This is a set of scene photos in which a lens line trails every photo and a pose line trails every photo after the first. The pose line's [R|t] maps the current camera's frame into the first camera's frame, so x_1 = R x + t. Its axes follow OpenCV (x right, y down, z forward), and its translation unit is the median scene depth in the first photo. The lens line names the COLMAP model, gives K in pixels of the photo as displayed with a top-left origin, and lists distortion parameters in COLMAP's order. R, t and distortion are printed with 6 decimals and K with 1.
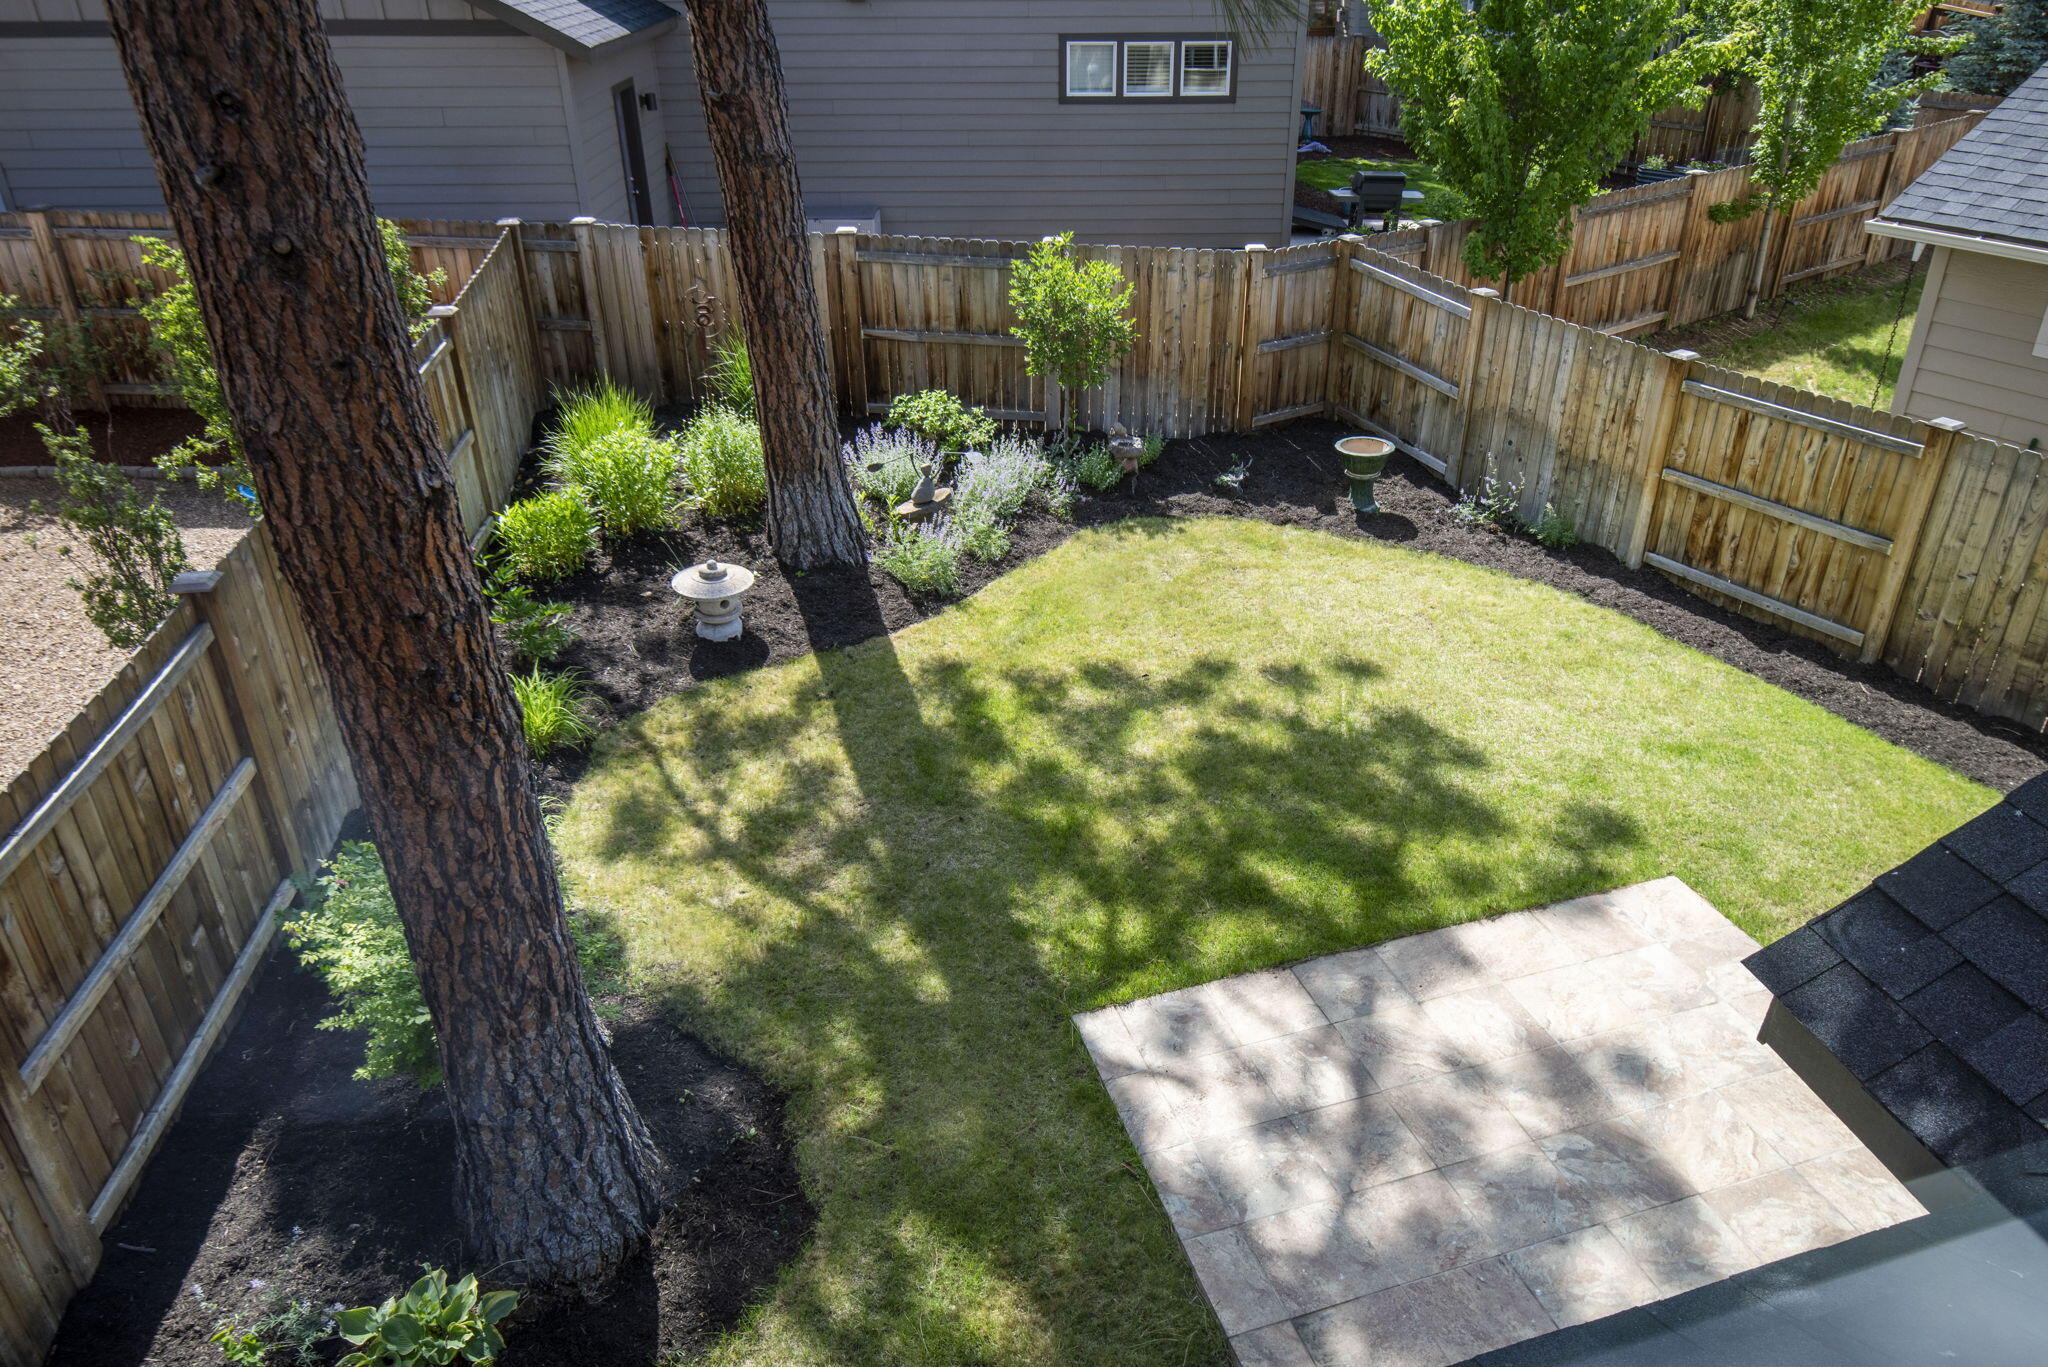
lens RADIAL K [[1397.7, 0, 1078.2], [0, 1397.7, 676.2], [0, 0, 1]] dist [0.029973, -0.024162]
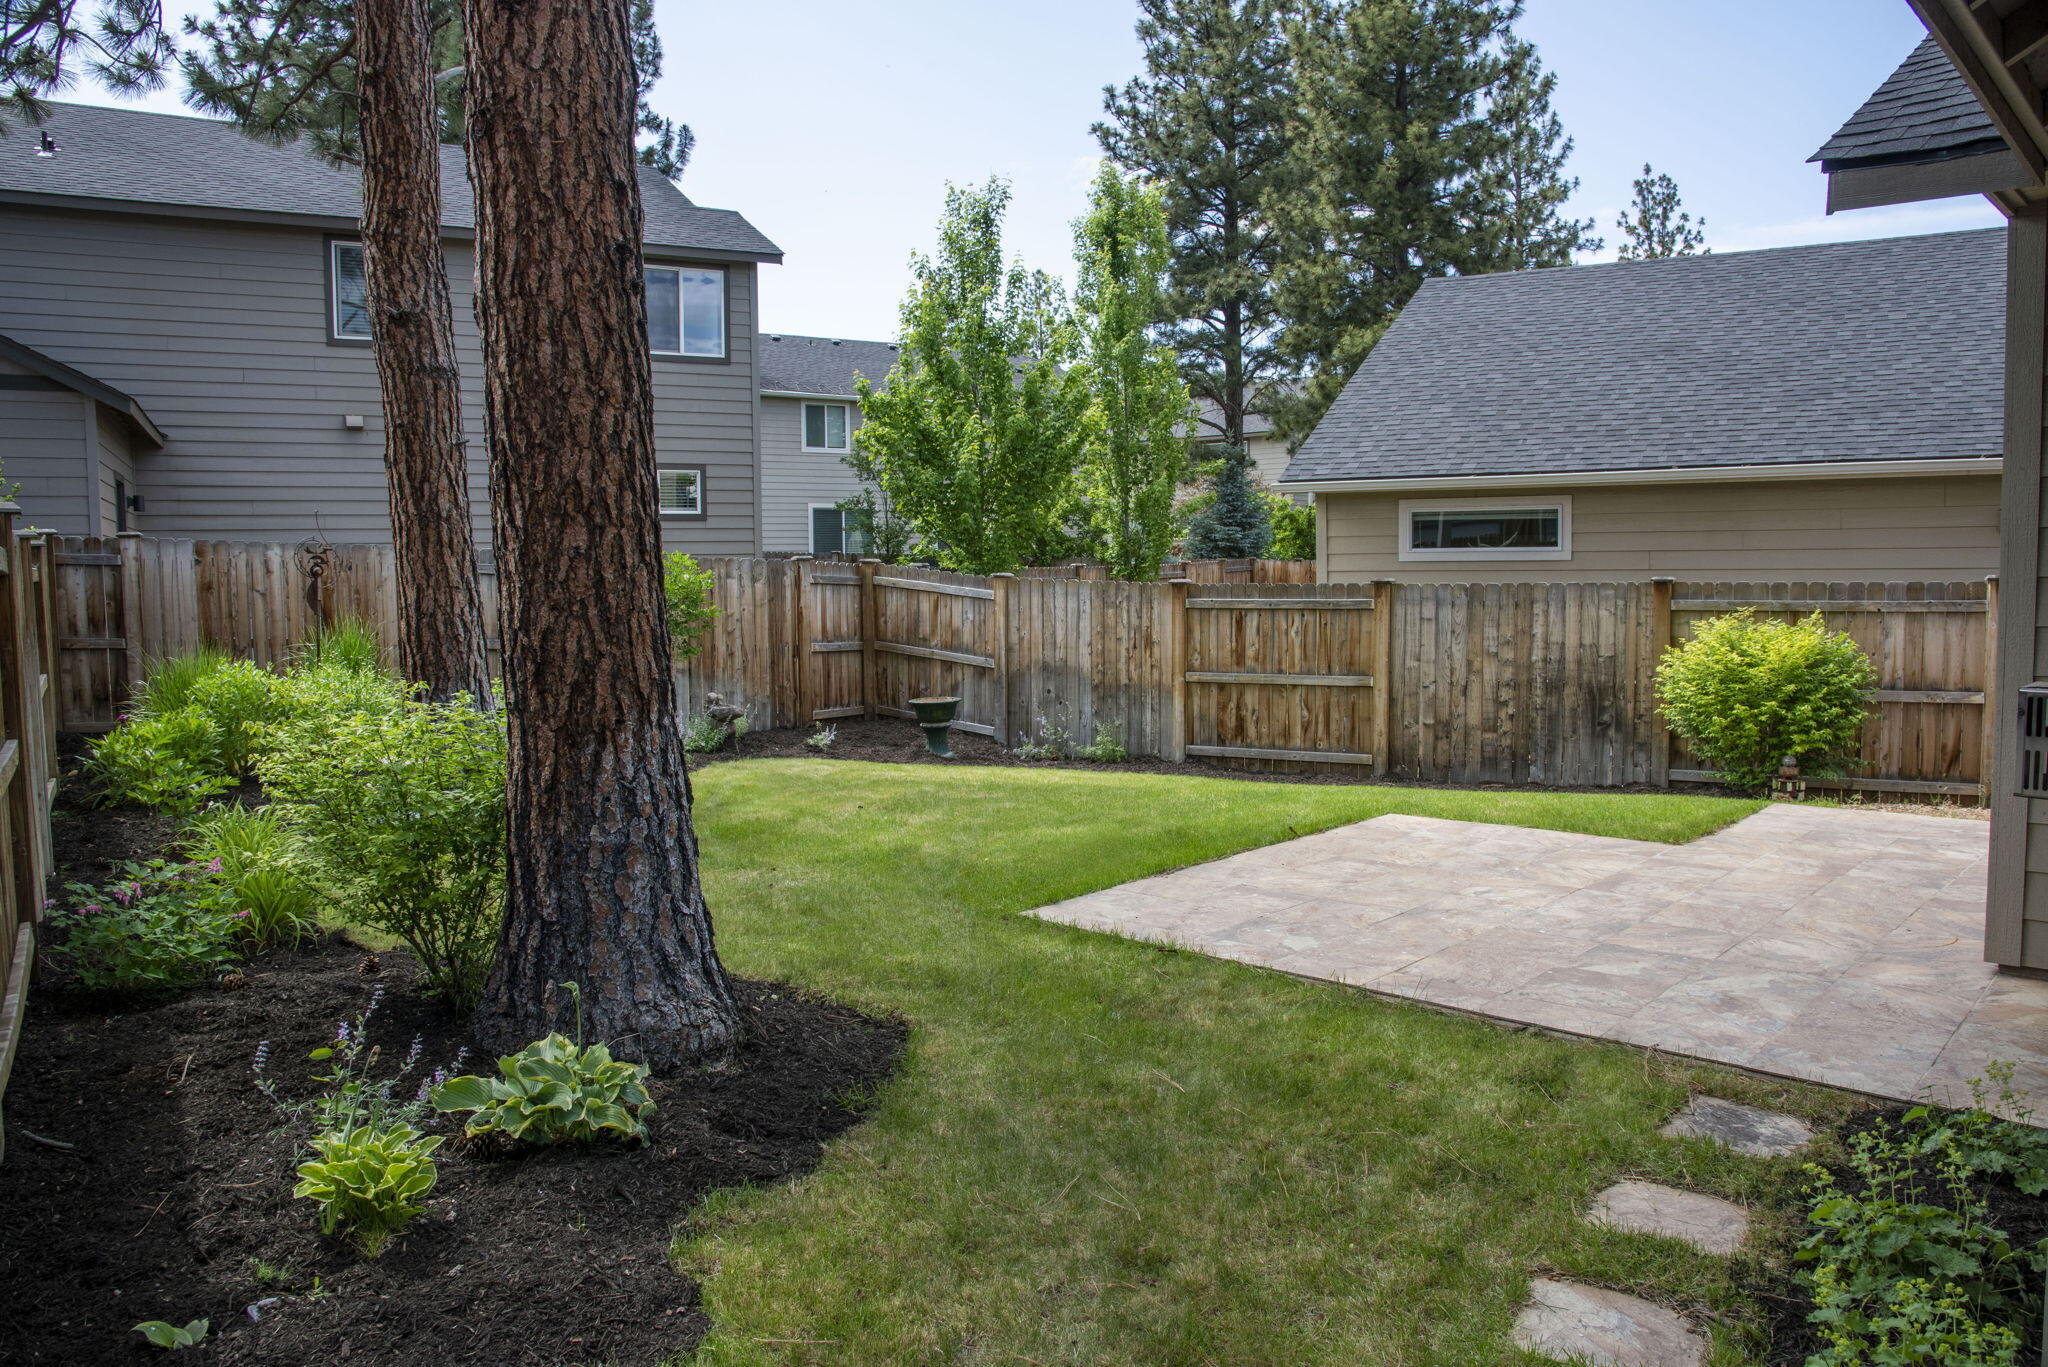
lens RADIAL K [[1354.9, 0, 1024.0], [0, 1354.9, 683.5], [0, 0, 1]] dist [-0.112134, 0.067828]
pose [[0.893717, -0.048144, 0.446041, -0.258872], [0.226529, 0.906601, -0.356033, 0.273252], [-0.387240, 0.419234, 0.821150, 0.099219]]
